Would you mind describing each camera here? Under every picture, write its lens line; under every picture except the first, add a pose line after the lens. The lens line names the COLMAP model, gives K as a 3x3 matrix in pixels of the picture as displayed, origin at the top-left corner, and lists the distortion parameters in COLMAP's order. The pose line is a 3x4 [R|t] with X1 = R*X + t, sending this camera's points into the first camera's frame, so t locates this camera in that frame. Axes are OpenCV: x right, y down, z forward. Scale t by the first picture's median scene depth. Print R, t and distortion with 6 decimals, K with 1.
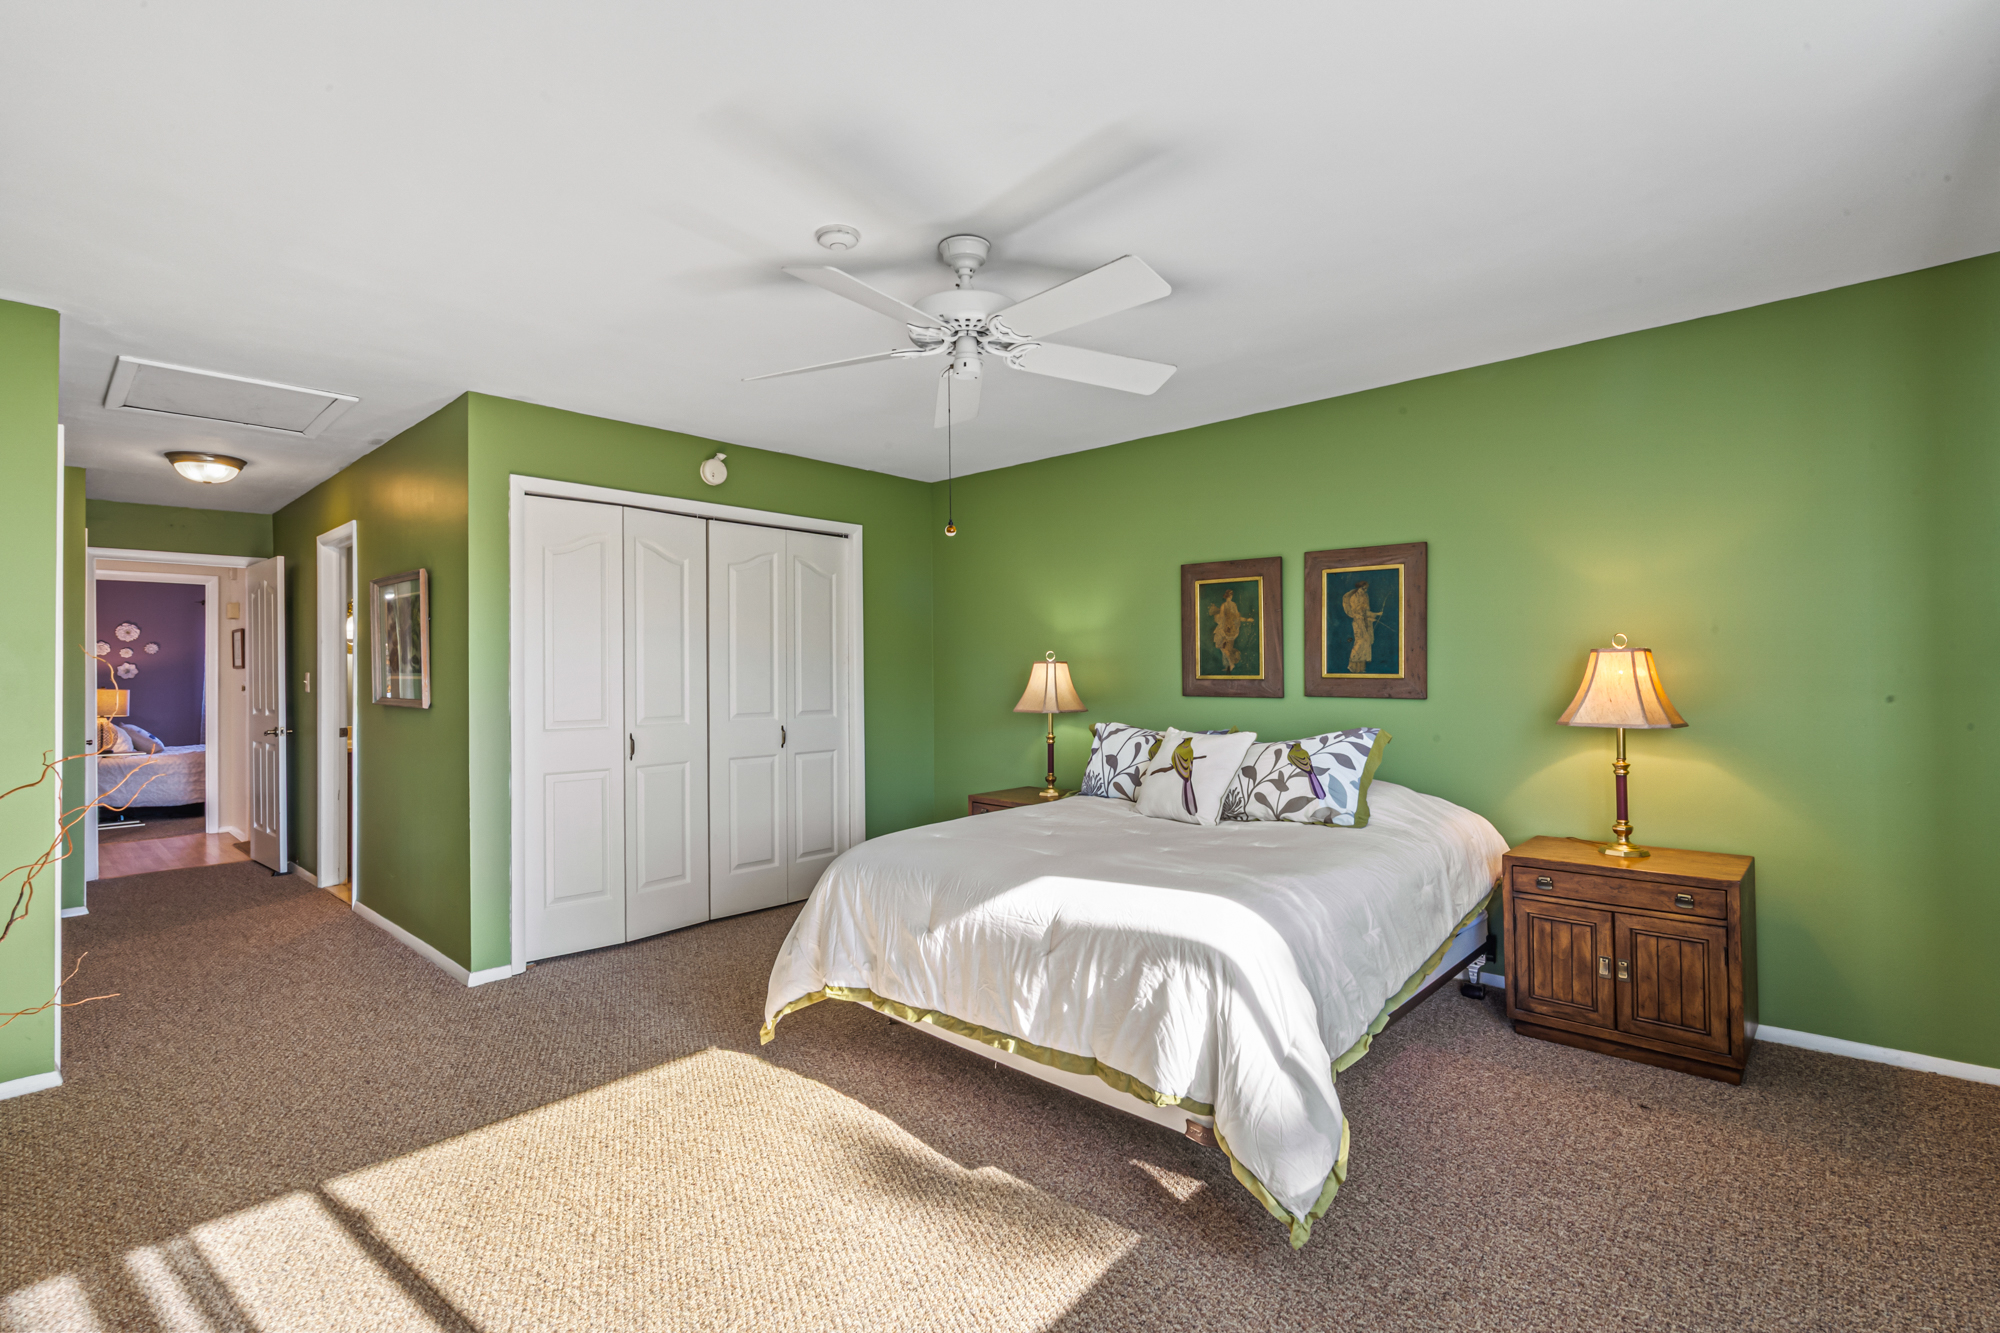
lens RADIAL K [[905.7, 0, 1002.5], [0, 905.7, 661.3], [0, 0, 1]] dist [-0.009867, 0.000024]
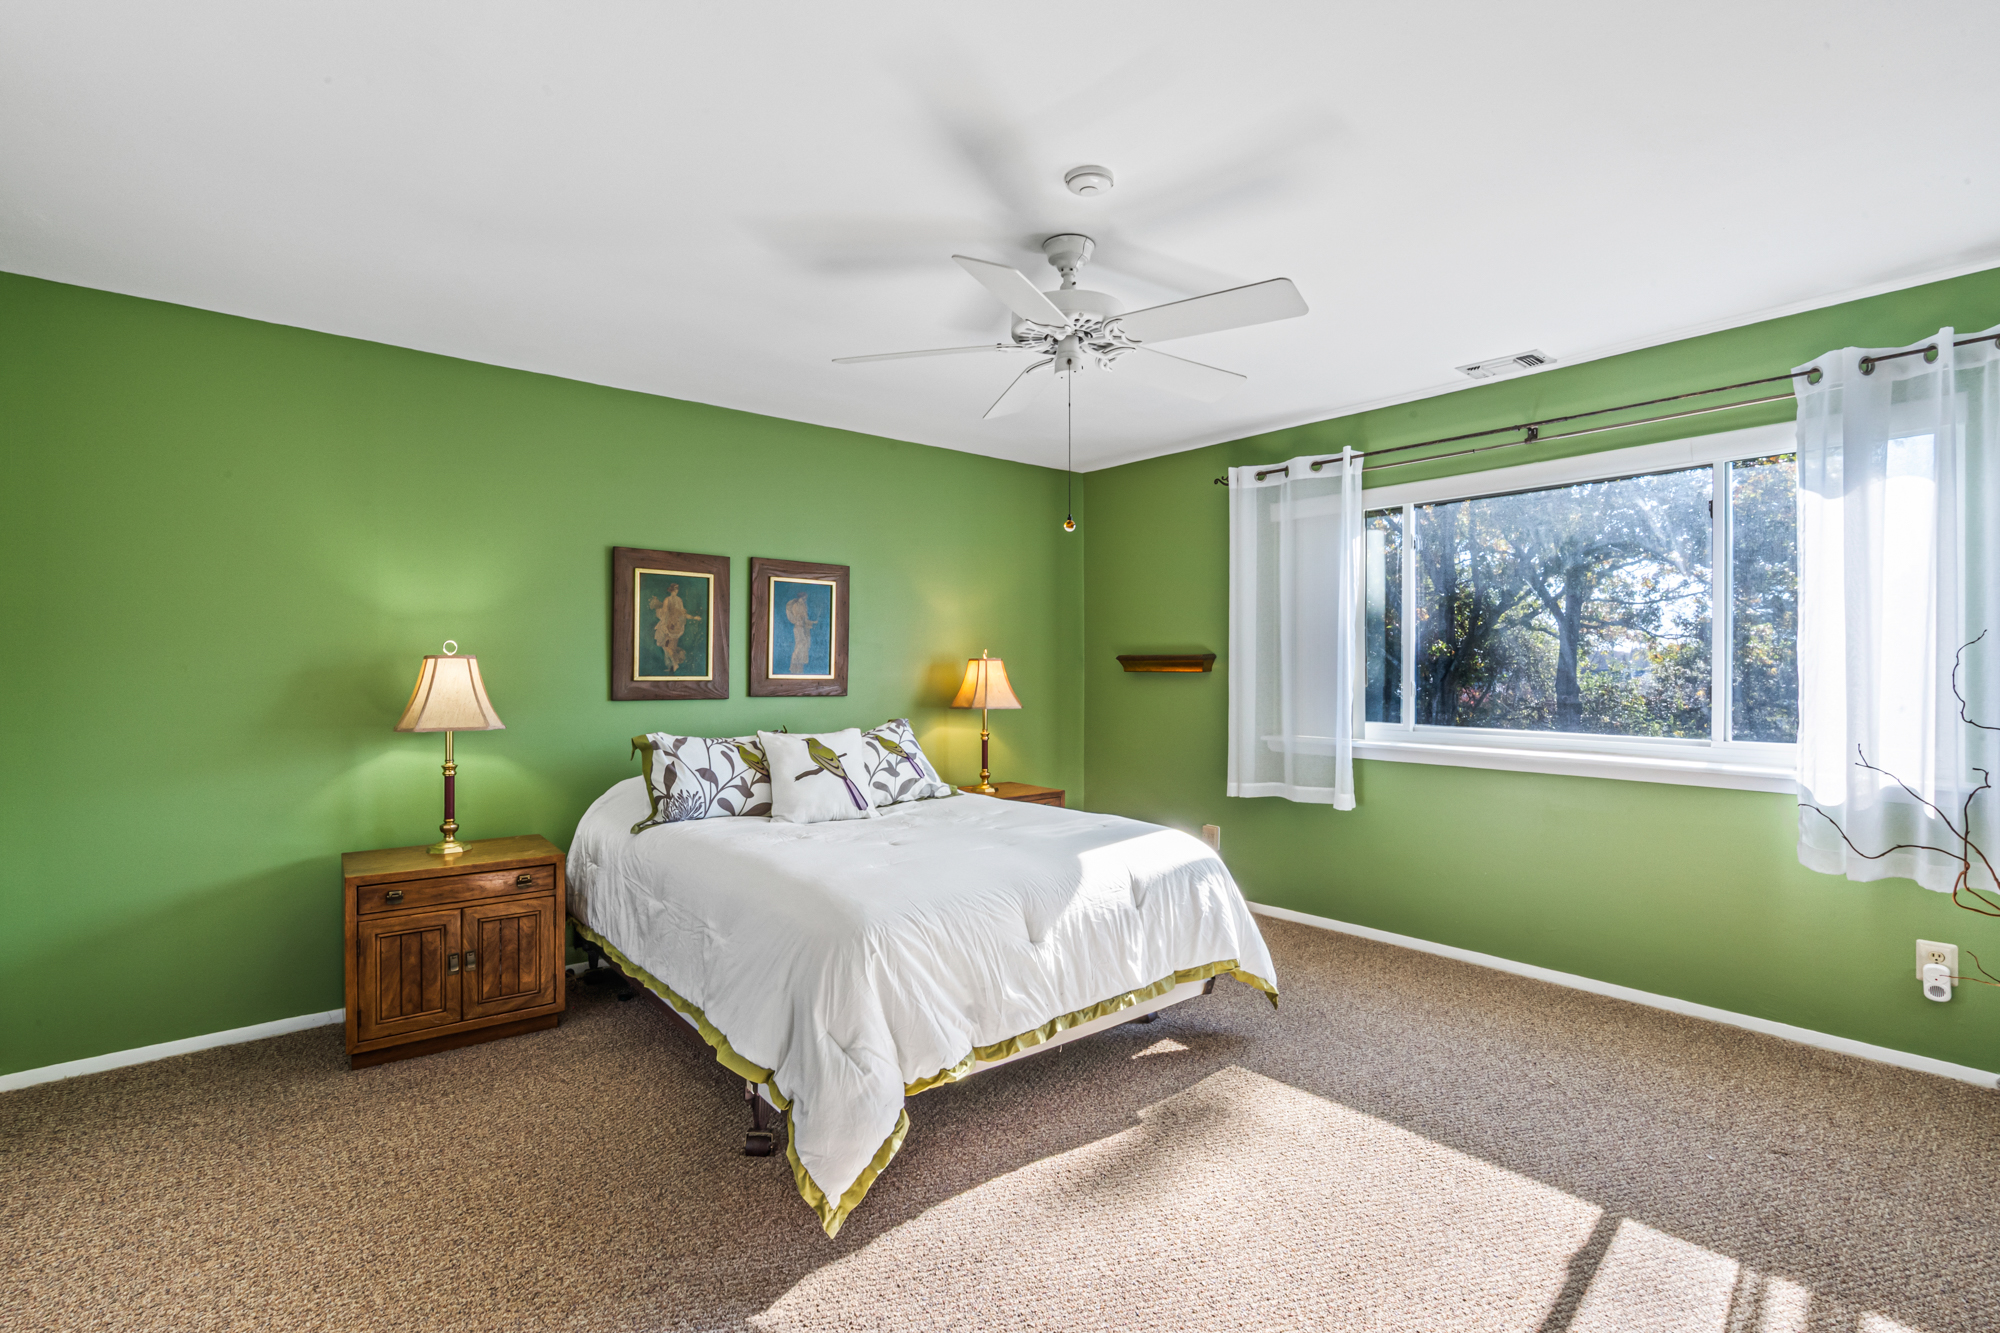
lens RADIAL K [[905.7, 0, 998.6], [0, 905.7, 671.3], [0, 0, 1]] dist [-0.009867, 0.000024]
pose [[0.142568, 0.008775, 0.989746, -0.643480], [-0.011571, 0.999907, -0.007198, 0.013980], [-0.989717, -0.010426, 0.142656, 0.570501]]
